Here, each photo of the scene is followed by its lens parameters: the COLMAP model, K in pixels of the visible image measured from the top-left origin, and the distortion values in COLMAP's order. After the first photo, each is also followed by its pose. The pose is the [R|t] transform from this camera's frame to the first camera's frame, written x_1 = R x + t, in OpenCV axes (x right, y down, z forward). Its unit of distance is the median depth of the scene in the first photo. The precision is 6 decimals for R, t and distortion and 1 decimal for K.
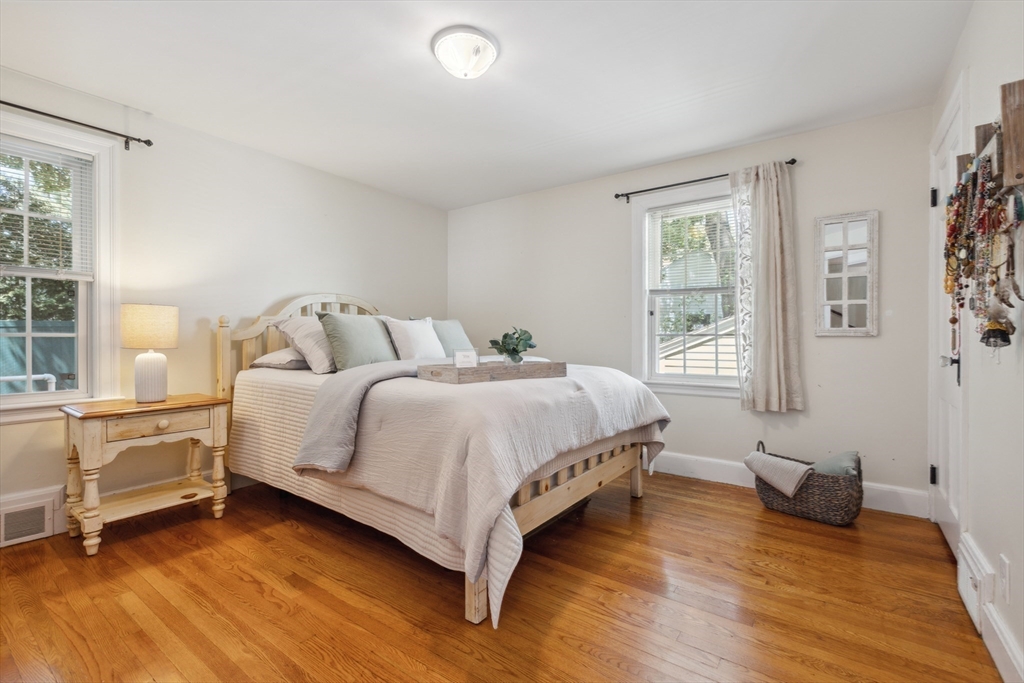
lens RADIAL K [[457.2, 0, 512.0], [0, 457.2, 341.5], [0, 0, 1]] dist [-0.000186, 0.000630]
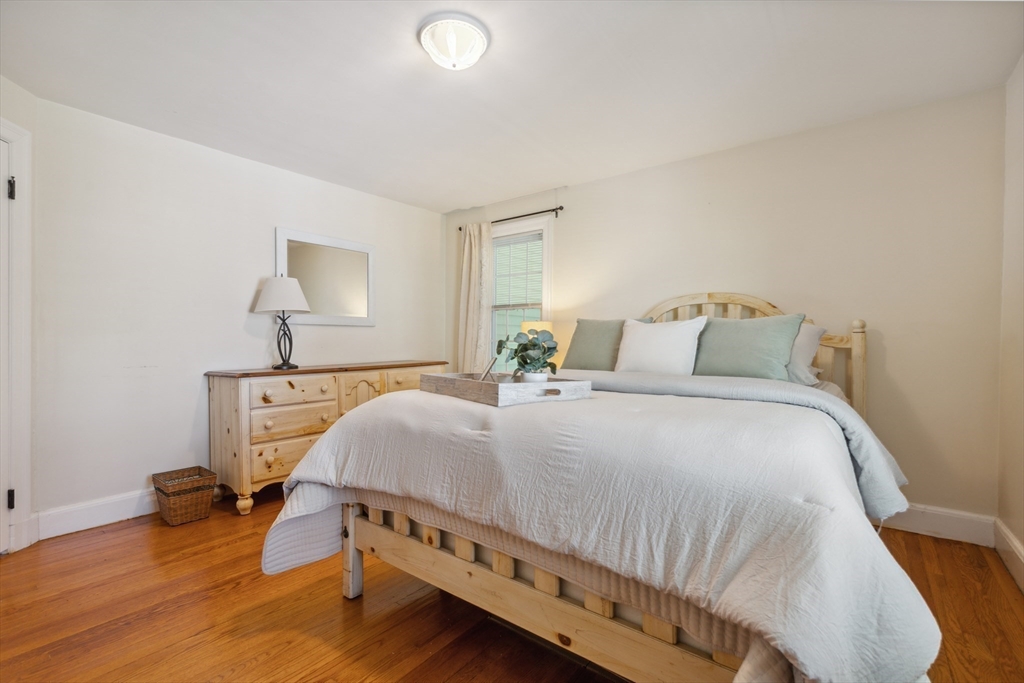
lens RADIAL K [[457.2, 0, 512.0], [0, 457.2, 341.5], [0, 0, 1]] dist [-0.000186, 0.000630]
pose [[-0.028107, 0.000962, -0.999604, 0.763072], [-0.014919, 0.999888, 0.001382, -0.017519], [0.999494, 0.014952, -0.028090, 1.044351]]
